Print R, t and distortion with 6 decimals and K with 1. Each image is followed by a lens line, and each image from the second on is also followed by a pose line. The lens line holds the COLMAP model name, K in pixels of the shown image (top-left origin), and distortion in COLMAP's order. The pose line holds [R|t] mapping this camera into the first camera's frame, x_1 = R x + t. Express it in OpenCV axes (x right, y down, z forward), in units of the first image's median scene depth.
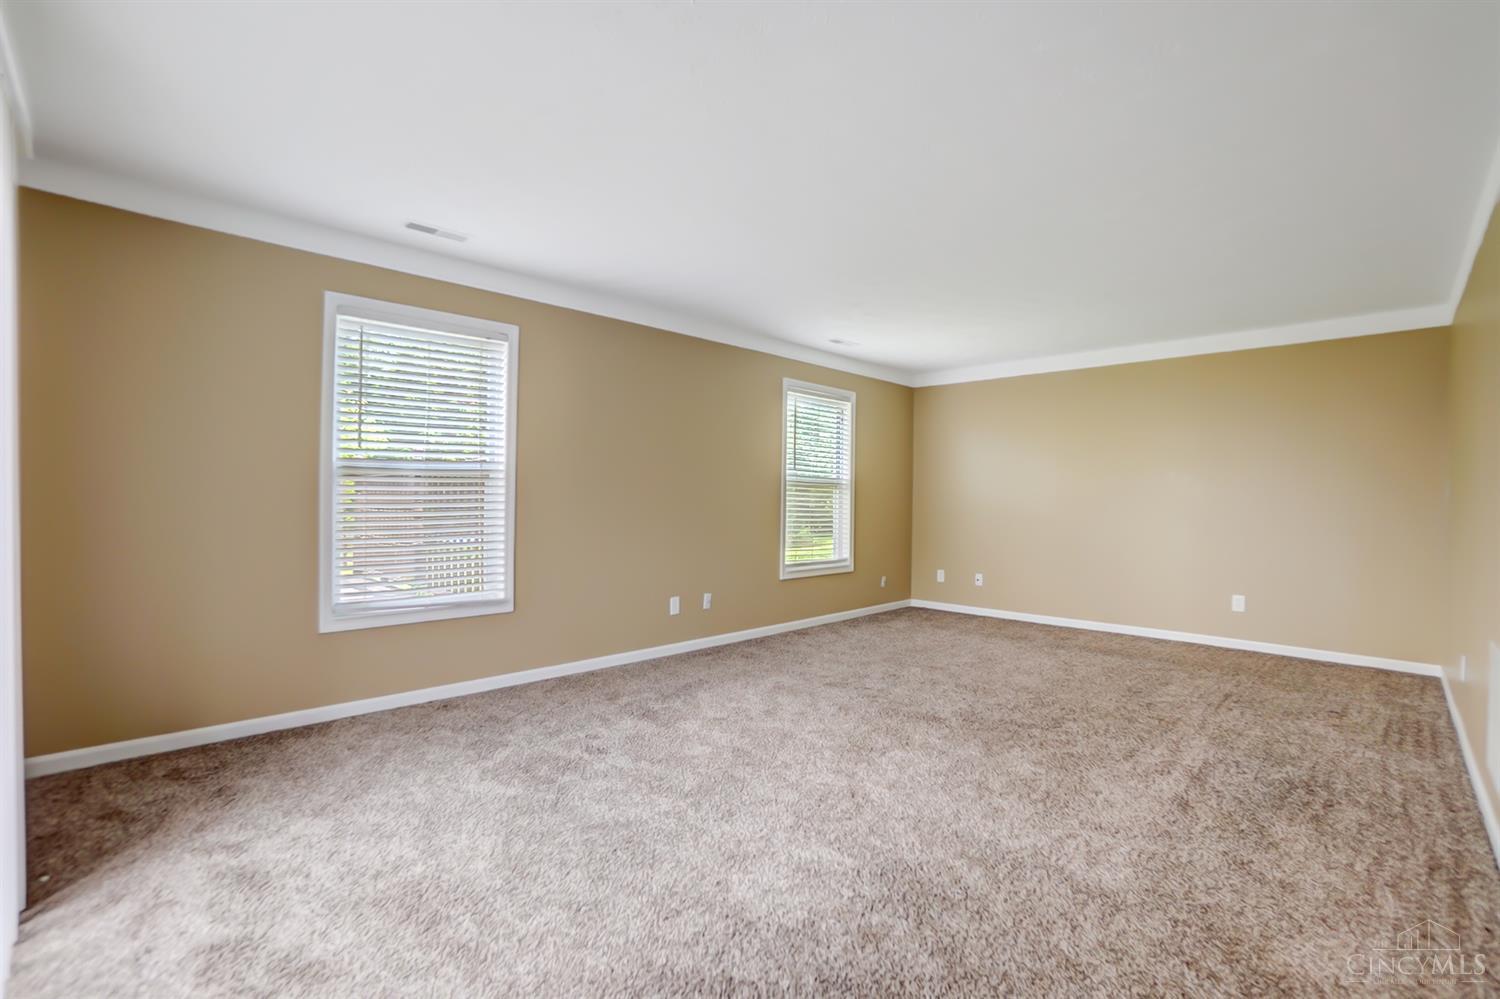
lens RADIAL K [[654.0, 0, 746.6], [0, 654.0, 499.3], [0, 0, 1]] dist [0.001052, 0.000264]
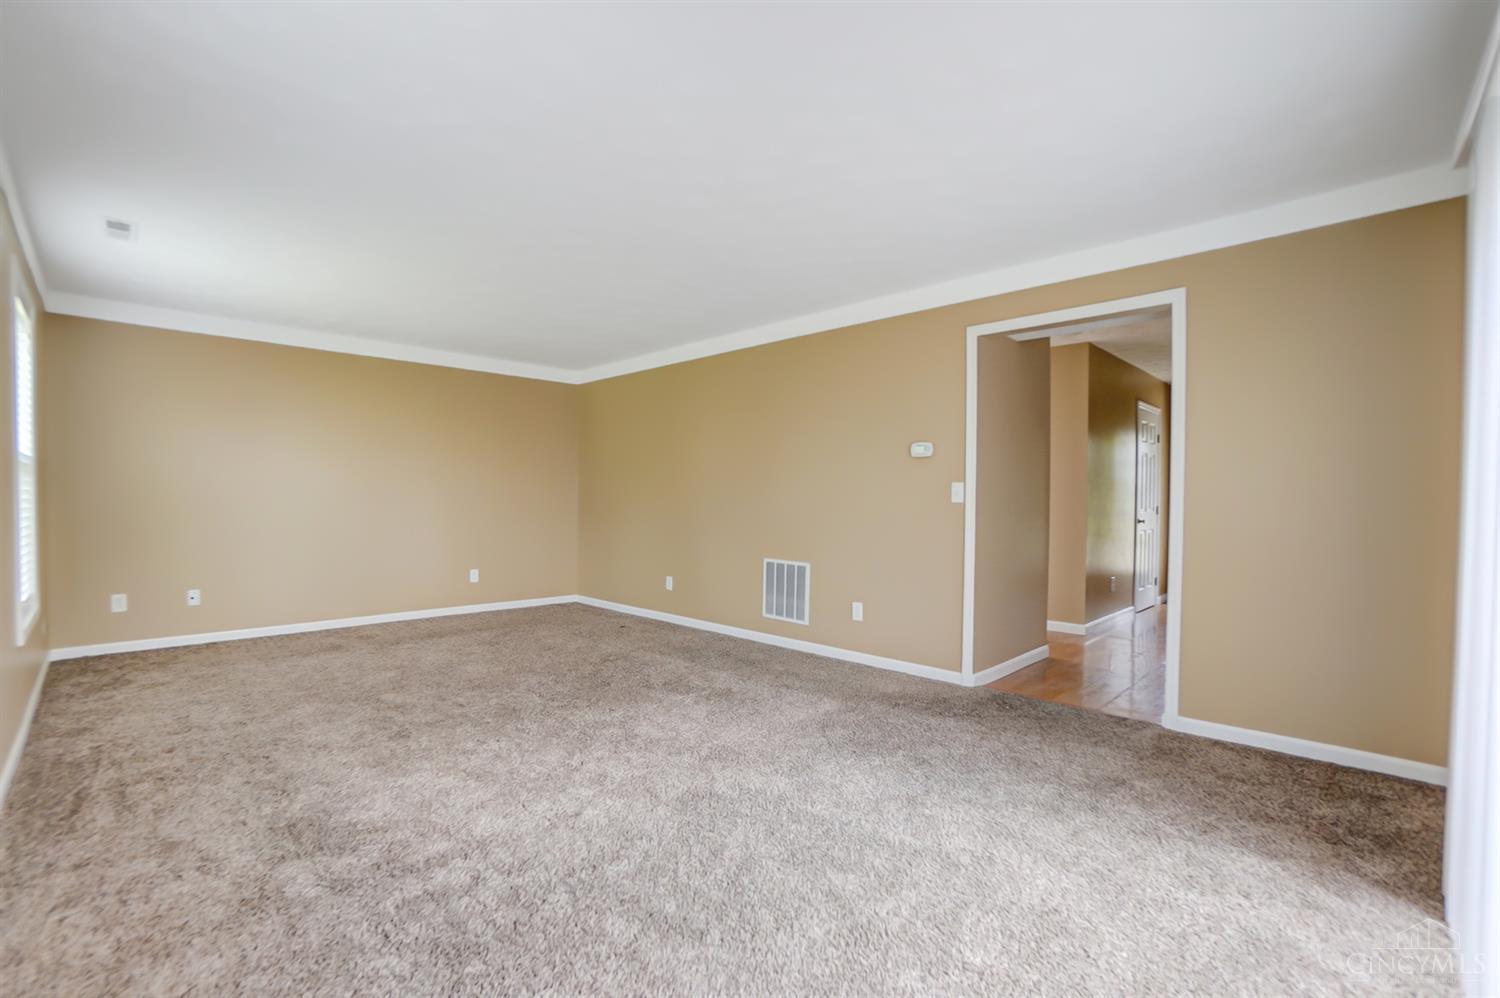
lens RADIAL K [[654.0, 0, 746.4], [0, 654.0, 500.7], [0, 0, 1]] dist [0.001052, 0.000264]
pose [[0.025449, -0.007118, 0.999651, -0.726256], [-0.009852, 0.999924, 0.007371, 0.003243], [-0.999628, -0.010036, 0.025377, 0.698850]]
